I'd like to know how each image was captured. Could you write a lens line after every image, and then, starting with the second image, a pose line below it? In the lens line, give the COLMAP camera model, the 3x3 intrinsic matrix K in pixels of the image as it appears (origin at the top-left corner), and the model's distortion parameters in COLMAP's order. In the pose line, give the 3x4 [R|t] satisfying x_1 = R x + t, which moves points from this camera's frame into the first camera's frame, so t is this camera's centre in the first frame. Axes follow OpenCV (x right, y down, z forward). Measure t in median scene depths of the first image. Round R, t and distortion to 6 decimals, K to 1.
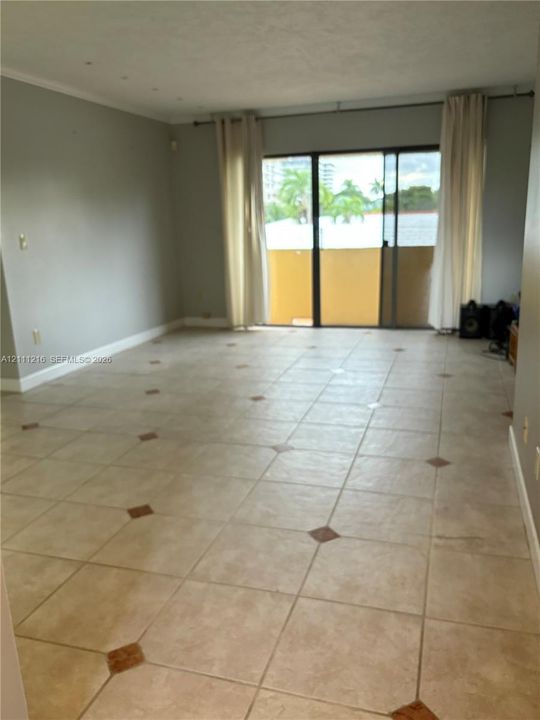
lens RADIAL K [[557.9, 0, 270.0], [0, 557.9, 360.0], [0, 0, 1]] dist [0.001582, -0.011626]
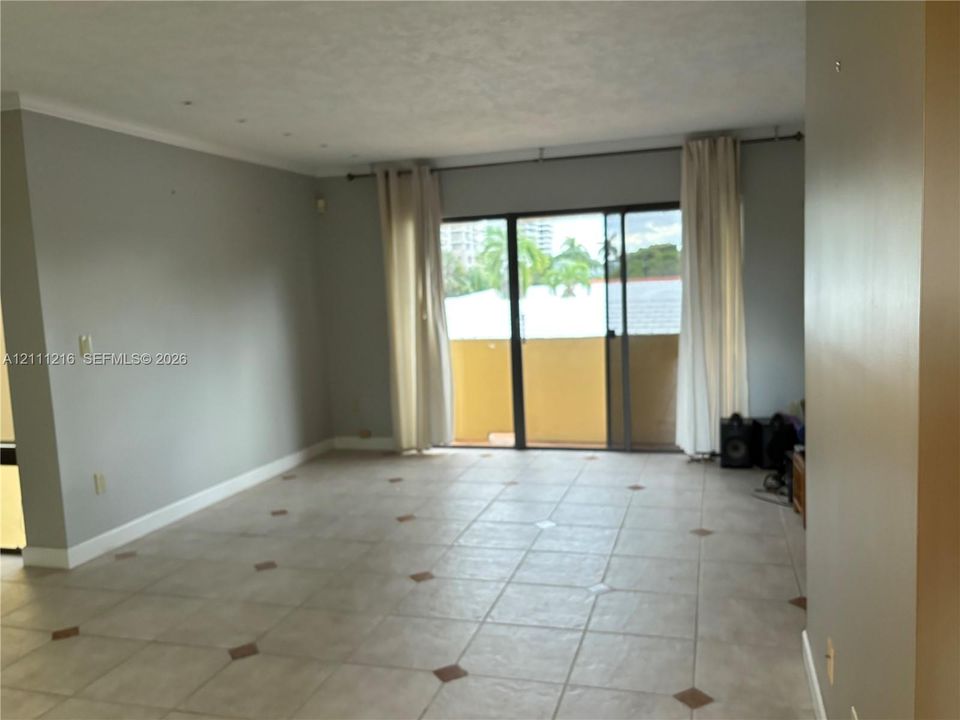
lens RADIAL K [[720.8, 0, 487.8], [0, 720.8, 359.0], [0, 0, 1]] dist [0.001746, -0.045885]
pose [[0.999879, -0.010398, 0.011588, 0.038670], [0.011904, 0.990287, -0.138528, -0.053451], [-0.010035, 0.138649, 0.990291, 0.090659]]
